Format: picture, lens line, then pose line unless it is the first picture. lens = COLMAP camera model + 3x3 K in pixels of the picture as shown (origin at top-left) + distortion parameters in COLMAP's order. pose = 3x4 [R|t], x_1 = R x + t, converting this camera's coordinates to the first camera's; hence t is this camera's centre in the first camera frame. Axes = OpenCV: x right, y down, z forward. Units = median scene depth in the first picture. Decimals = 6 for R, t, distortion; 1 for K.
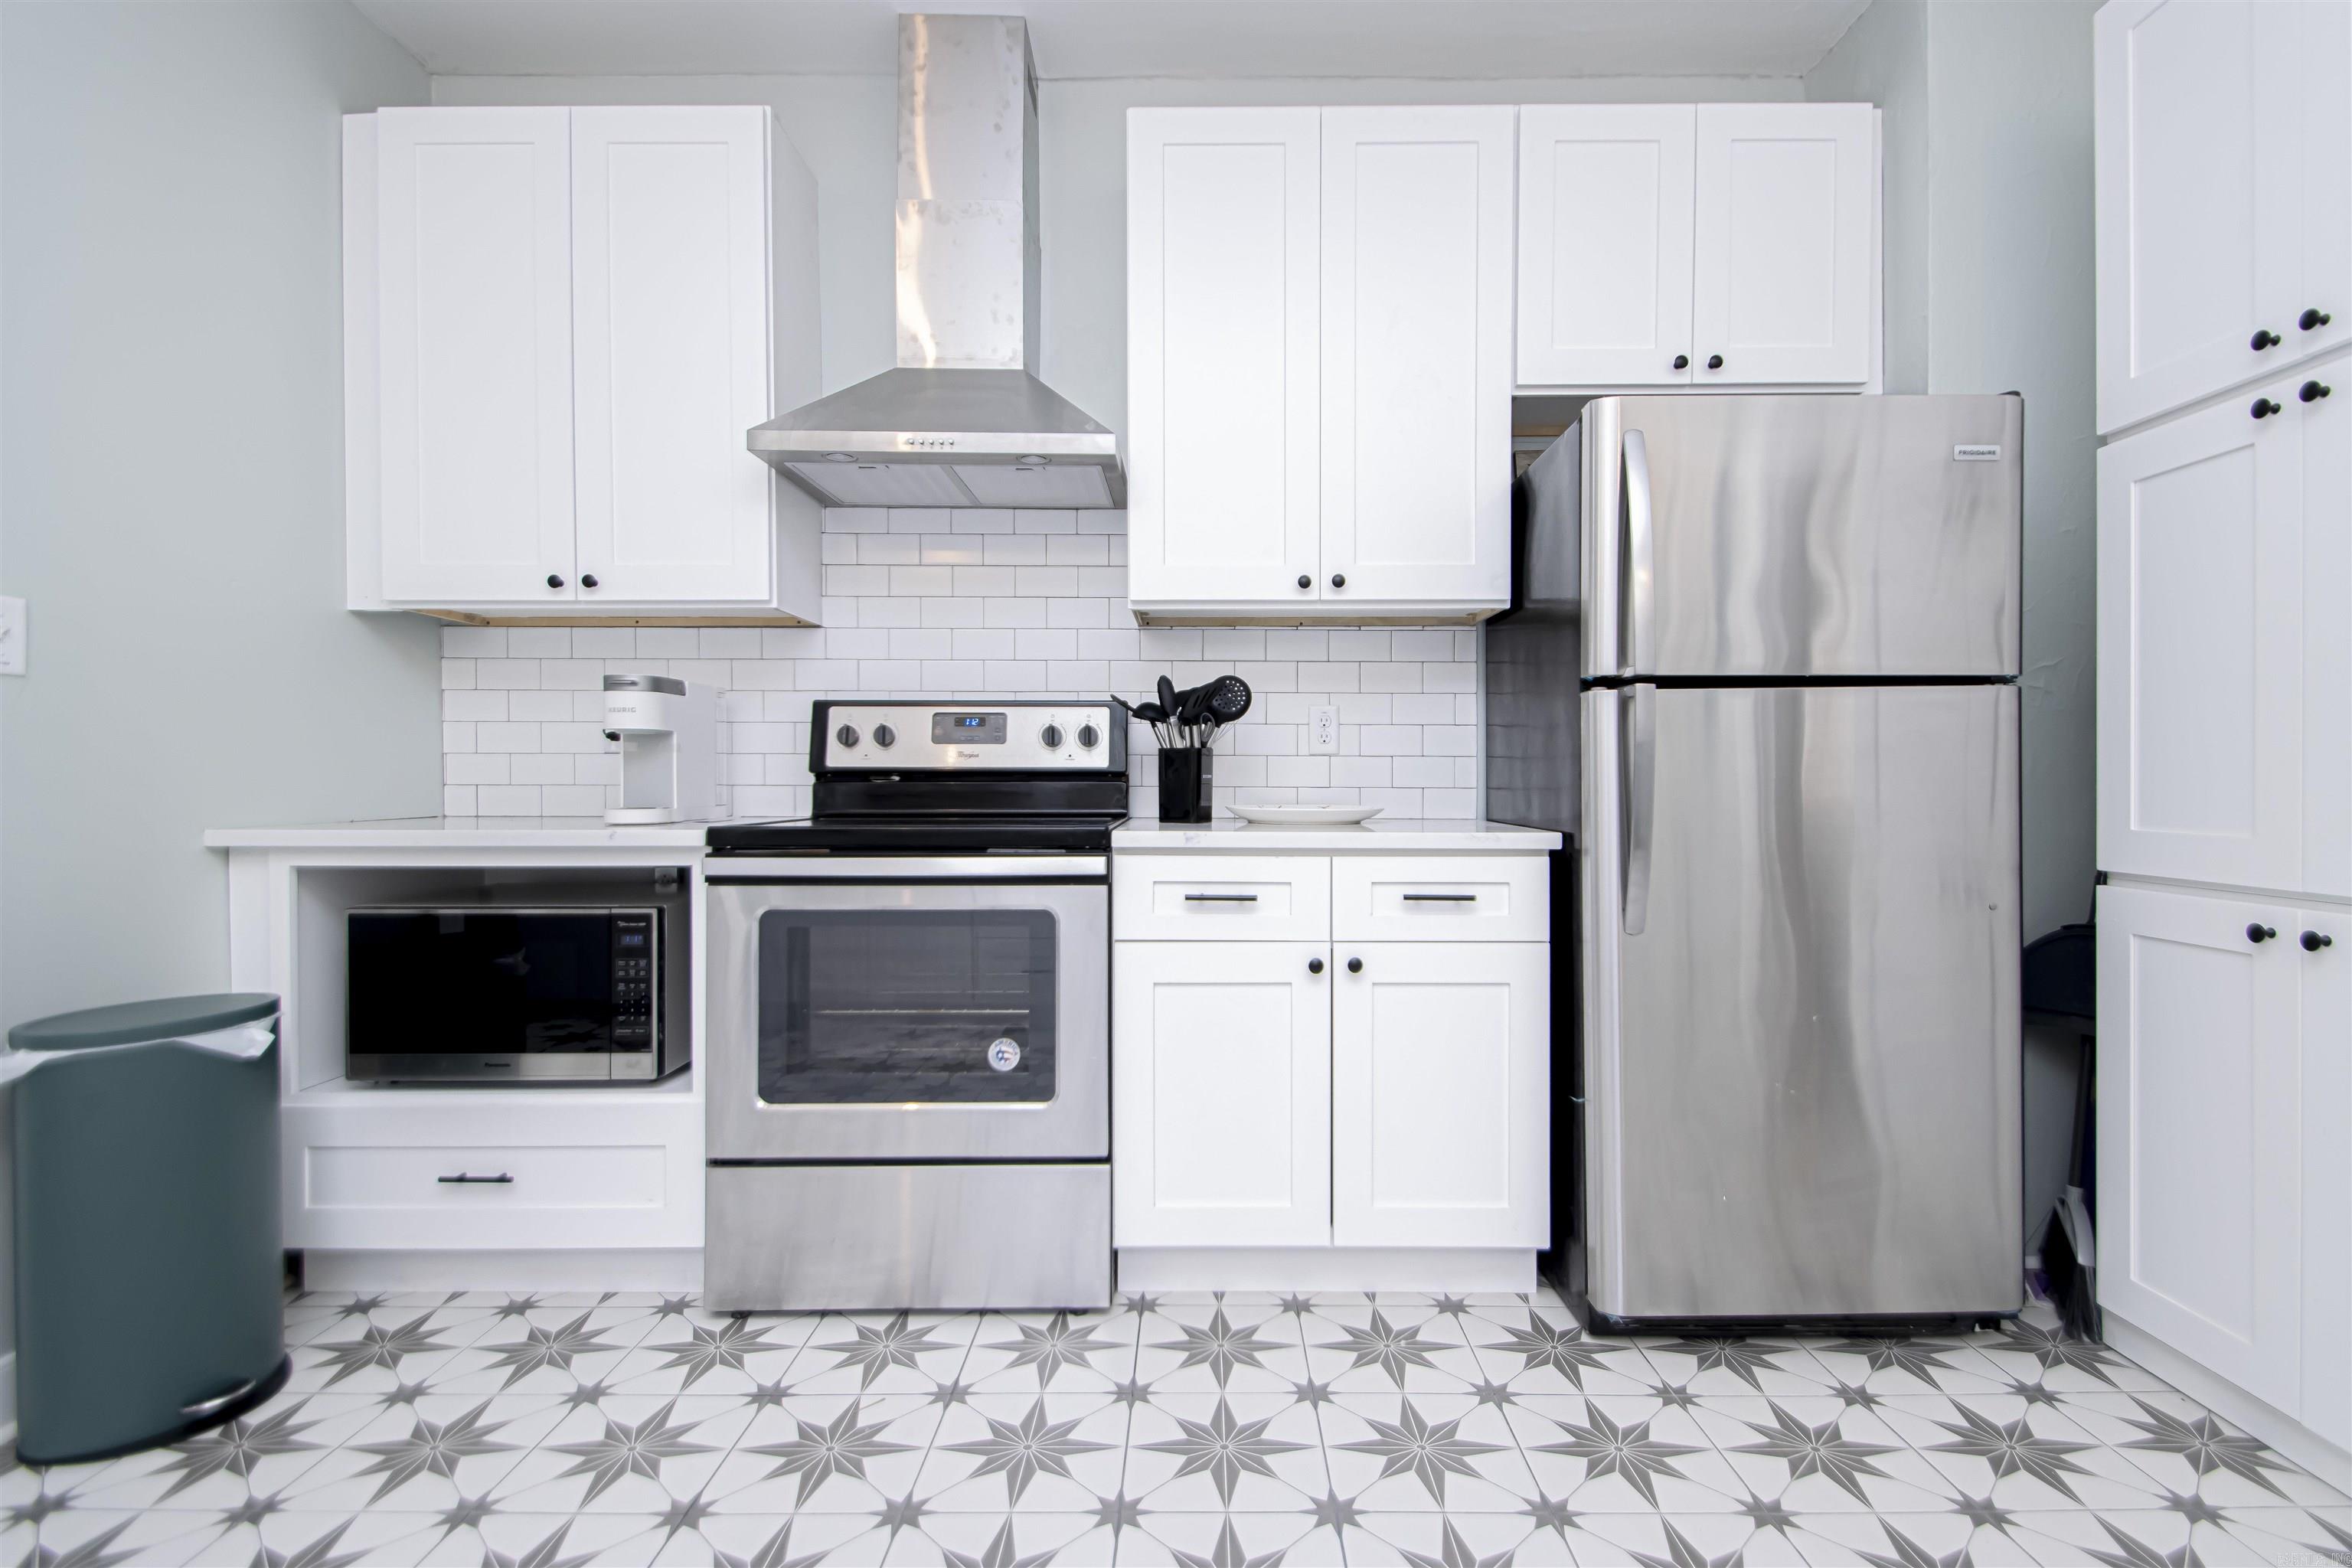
lens RADIAL K [[1049.7, 0, 1216.3], [0, 1049.7, 792.5], [0, 0, 1]] dist [0.011666, -0.015772]
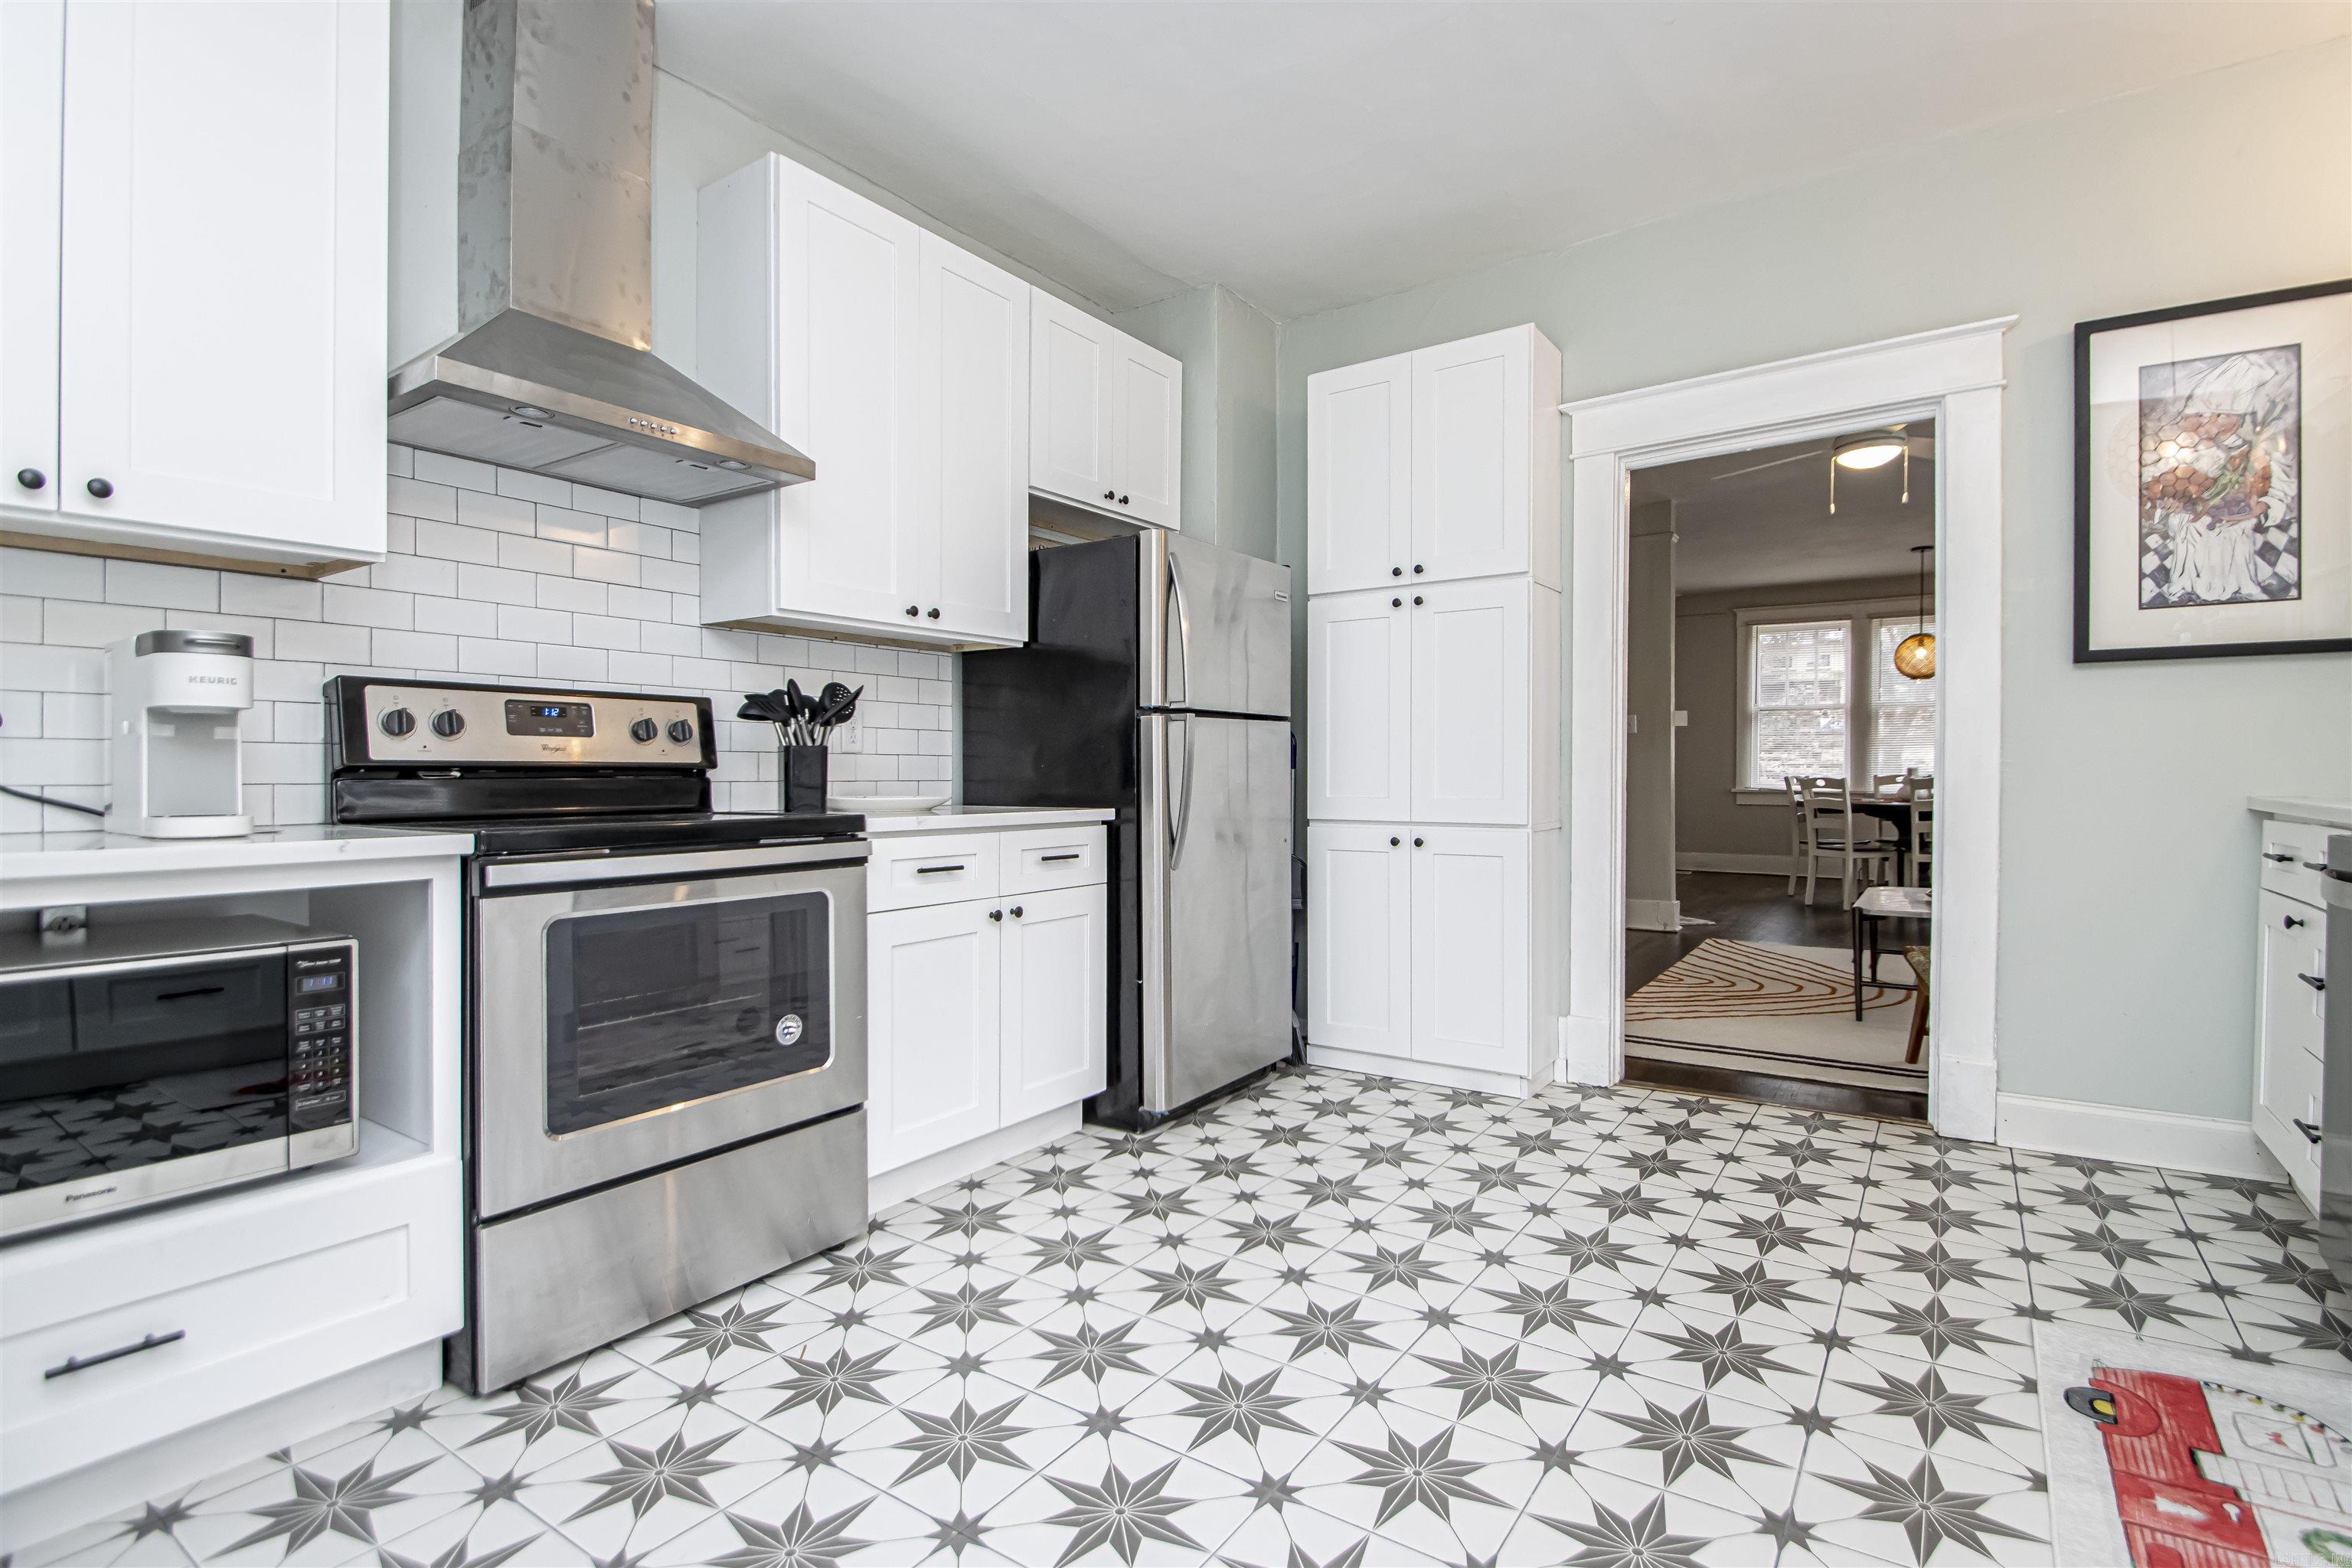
lens RADIAL K [[1089.0, 0, 1207.8], [0, 1089.0, 788.3], [0, 0, 1]] dist [0.019360, -0.019811]
pose [[0.578537, -0.014567, 0.815526, -0.831899], [0.015041, 0.999861, 0.007190, 0.000395], [-0.815518, 0.008107, 0.578676, -0.002671]]
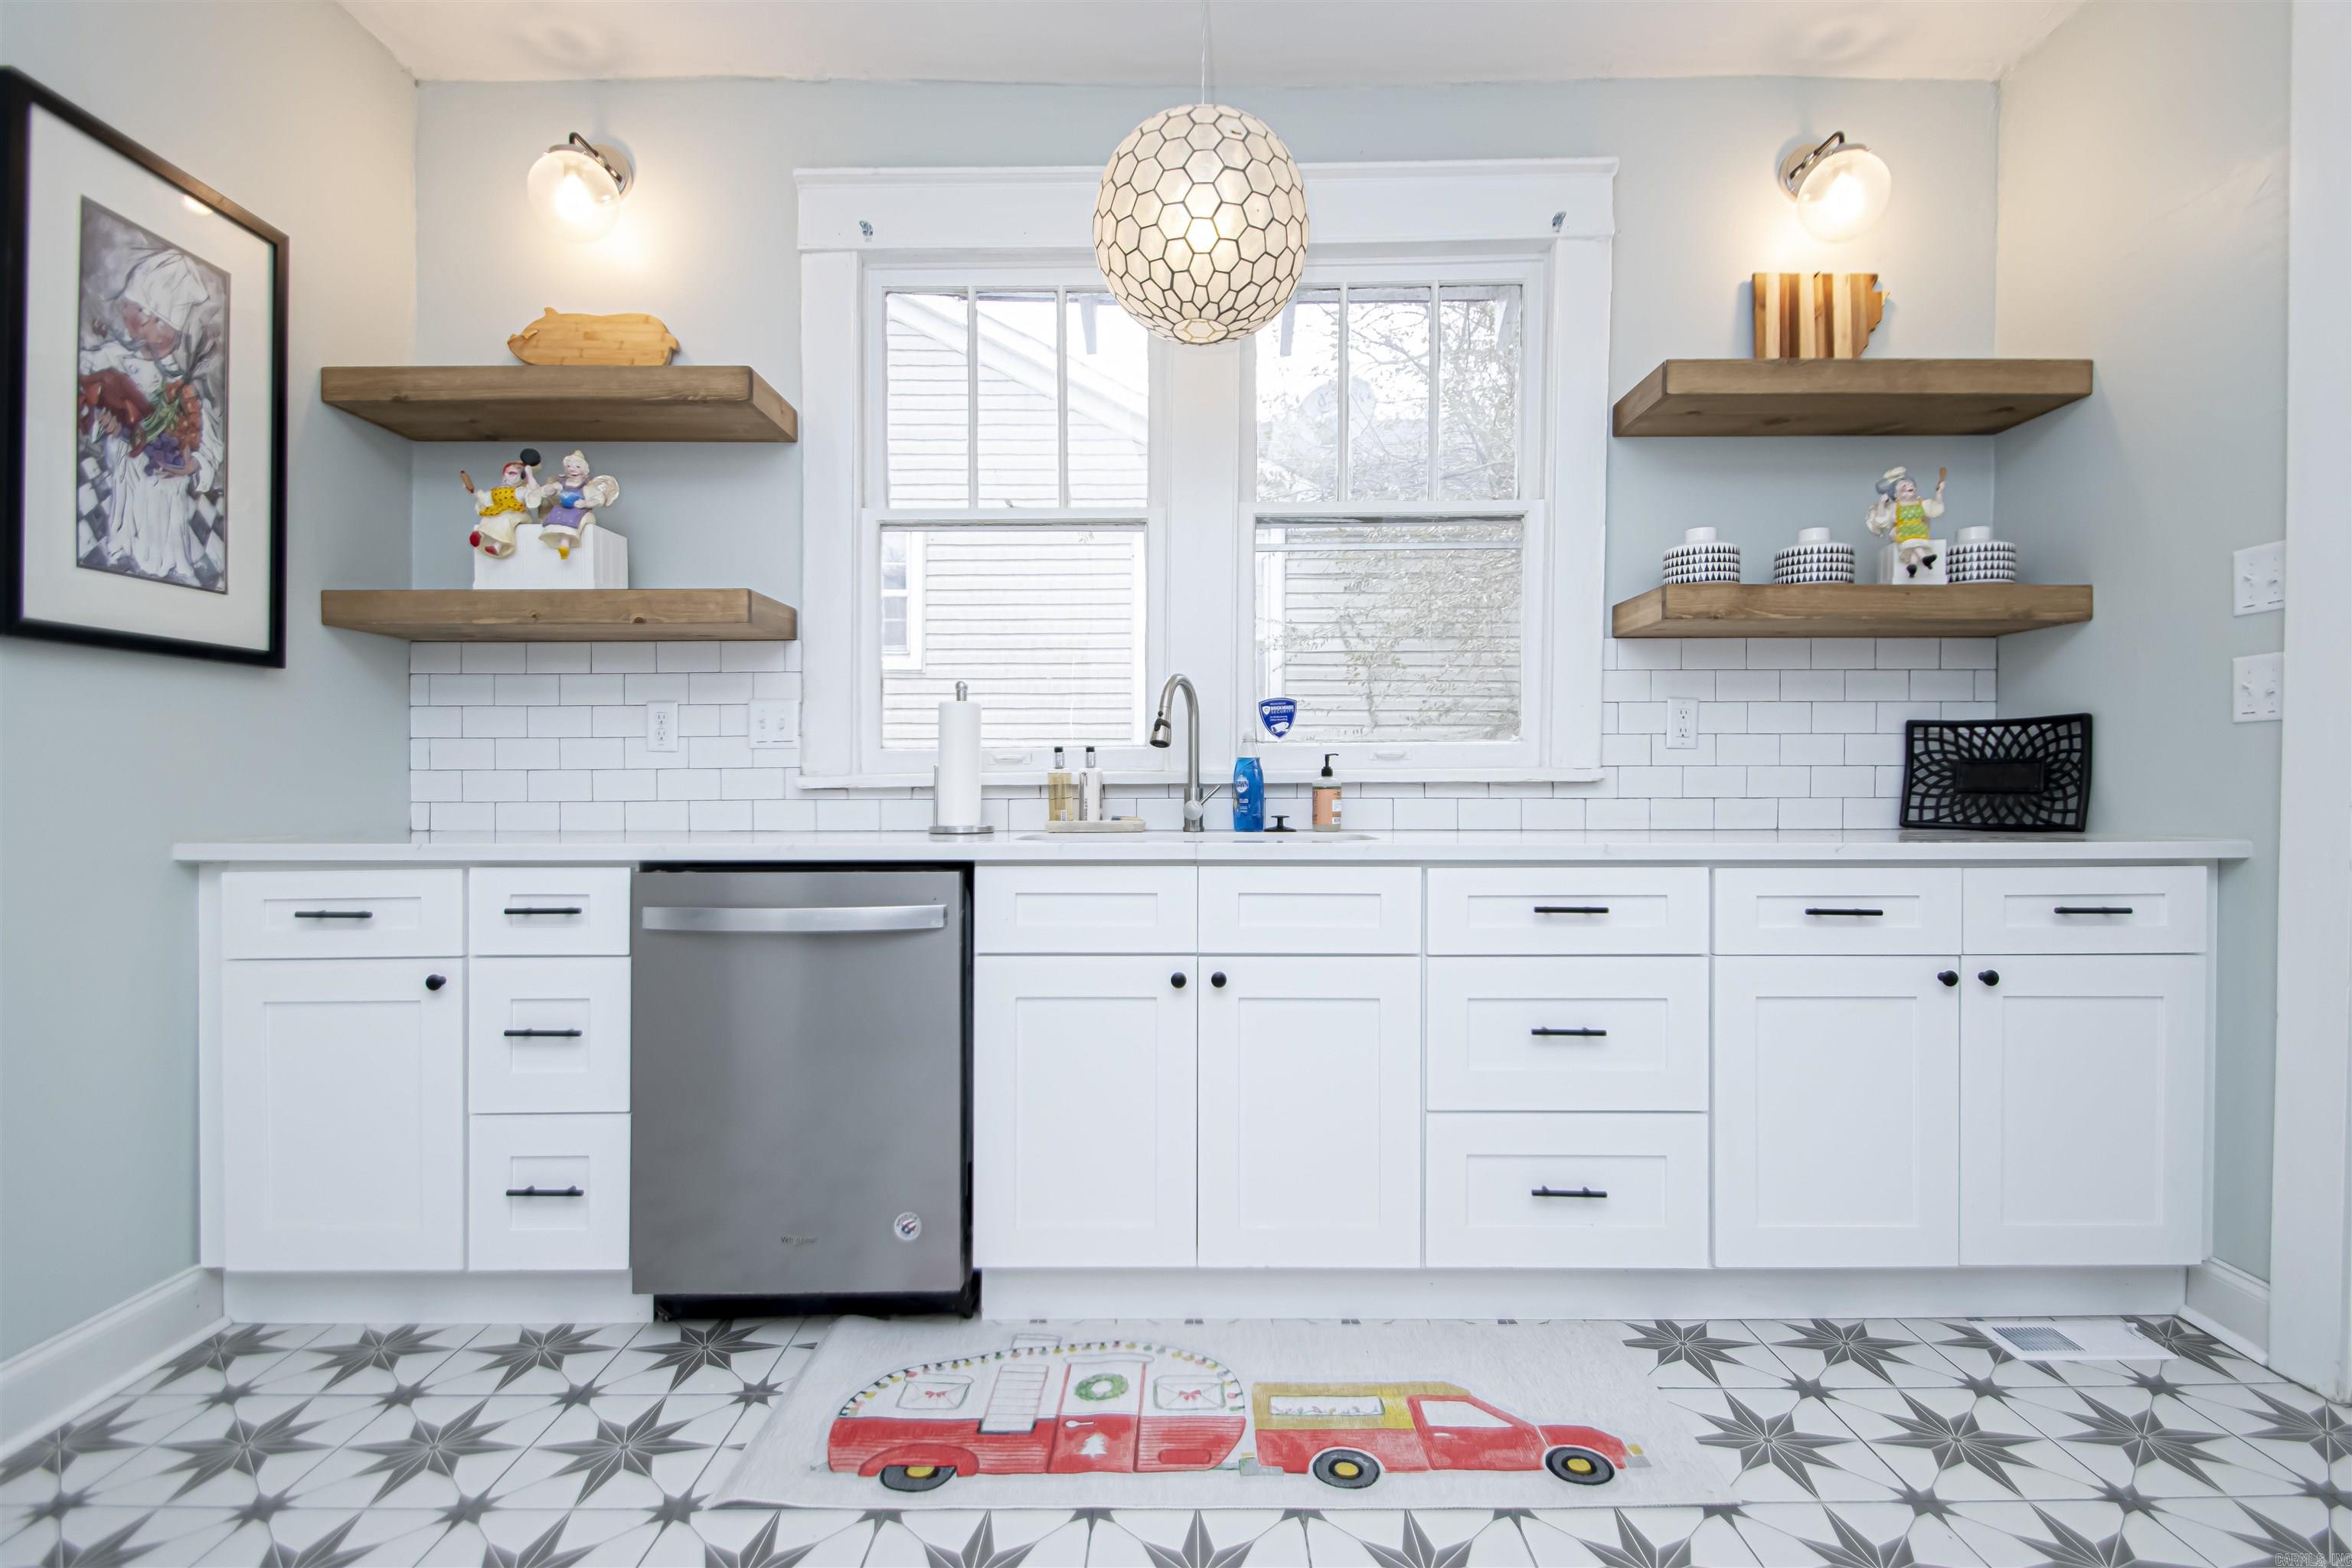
lens RADIAL K [[1137.9, 0, 1208.4], [0, 1137.9, 774.5], [0, 0, 1]] dist [0.022976, -0.000374]
pose [[-0.999943, -0.002866, 0.010251, 0.026924], [-0.002676, 0.999826, 0.018456, -0.046161], [-0.010302, 0.018428, -0.999777, 0.781511]]
